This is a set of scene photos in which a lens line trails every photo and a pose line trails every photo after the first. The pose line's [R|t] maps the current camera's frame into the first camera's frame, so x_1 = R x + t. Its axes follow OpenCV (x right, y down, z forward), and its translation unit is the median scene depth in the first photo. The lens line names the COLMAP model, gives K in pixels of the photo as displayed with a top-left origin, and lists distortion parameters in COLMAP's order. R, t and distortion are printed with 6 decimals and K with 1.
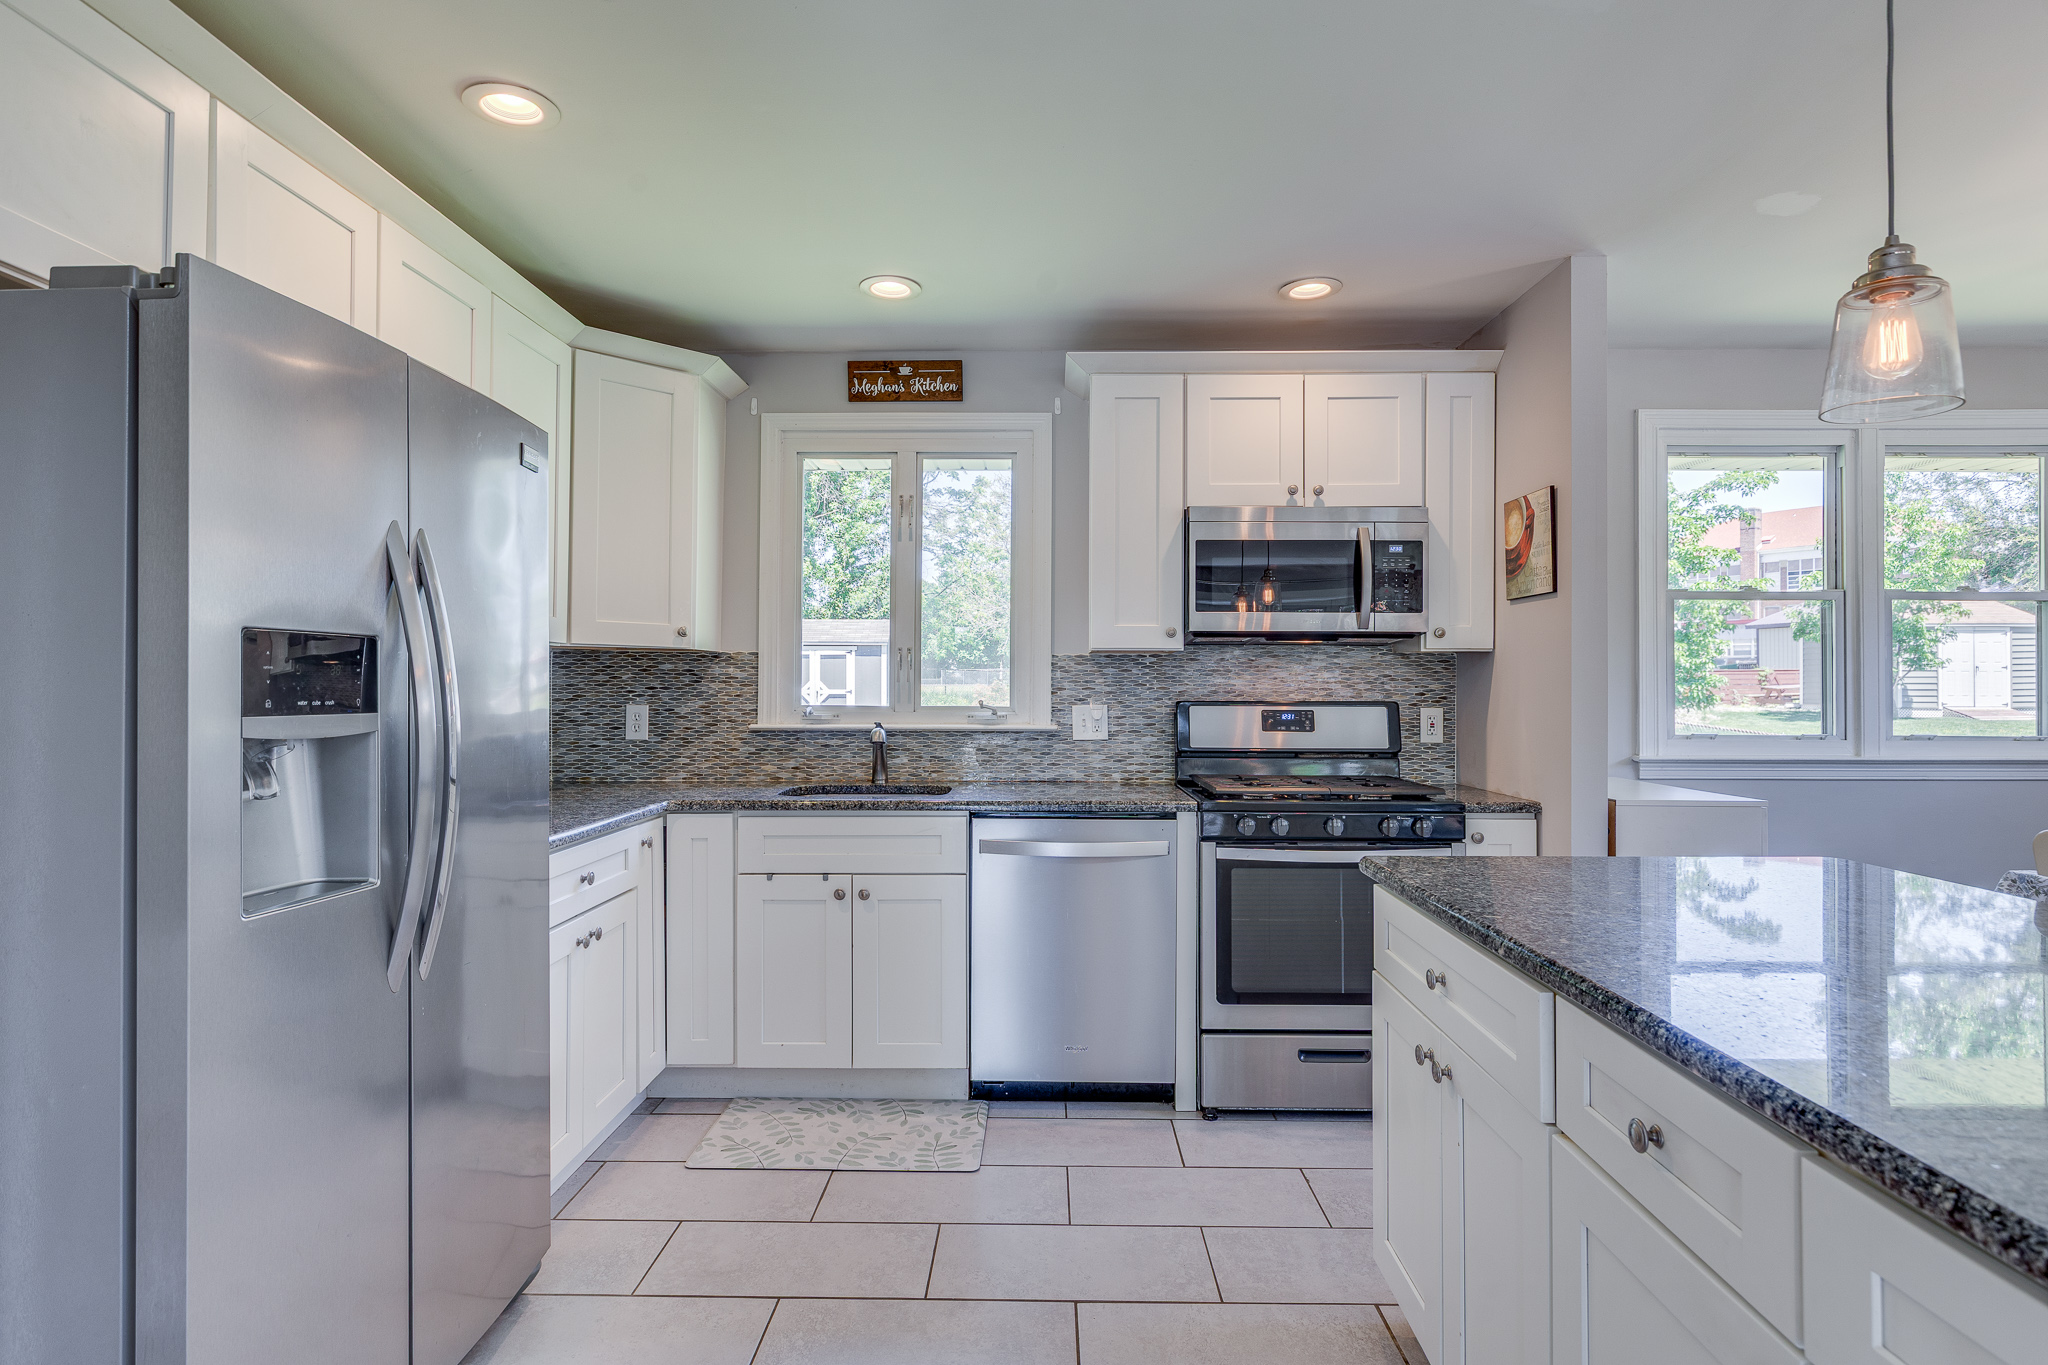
lens RADIAL K [[1064.6, 0, 1029.6], [0, 1064.6, 680.5], [0, 0, 1]] dist [0.001643, -0.000491]
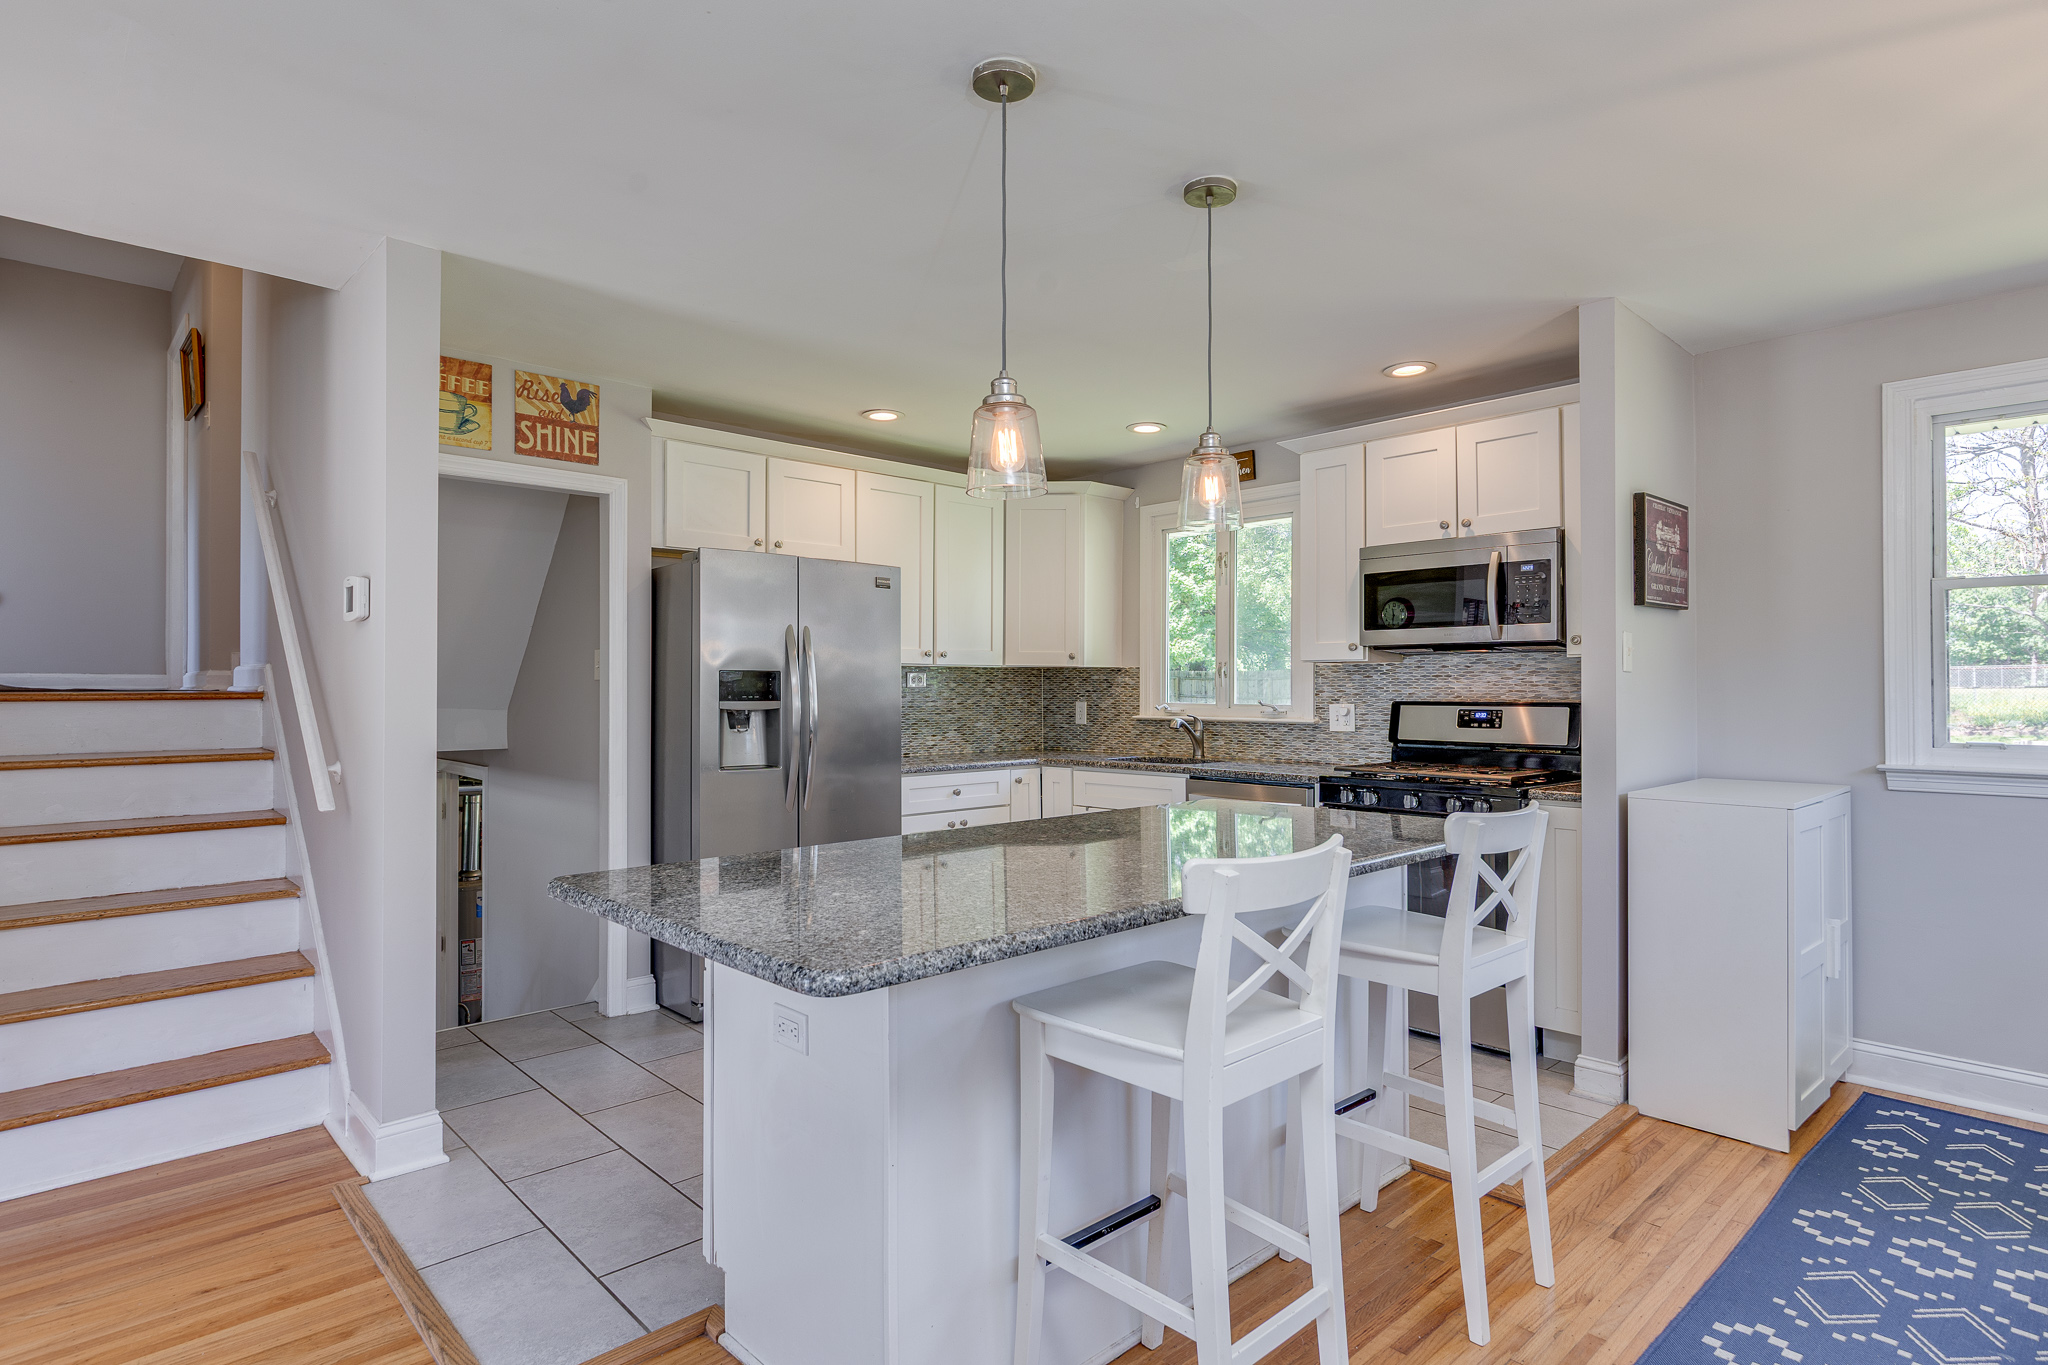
lens RADIAL K [[1064.6, 0, 1016.7], [0, 1064.6, 683.8], [0, 0, 1]] dist [0.001643, -0.000491]
pose [[0.693722, -0.006344, -0.720215, 0.712964], [0.006177, 0.999977, -0.002858, -0.000145], [0.720217, -0.002466, 0.693745, -0.163124]]
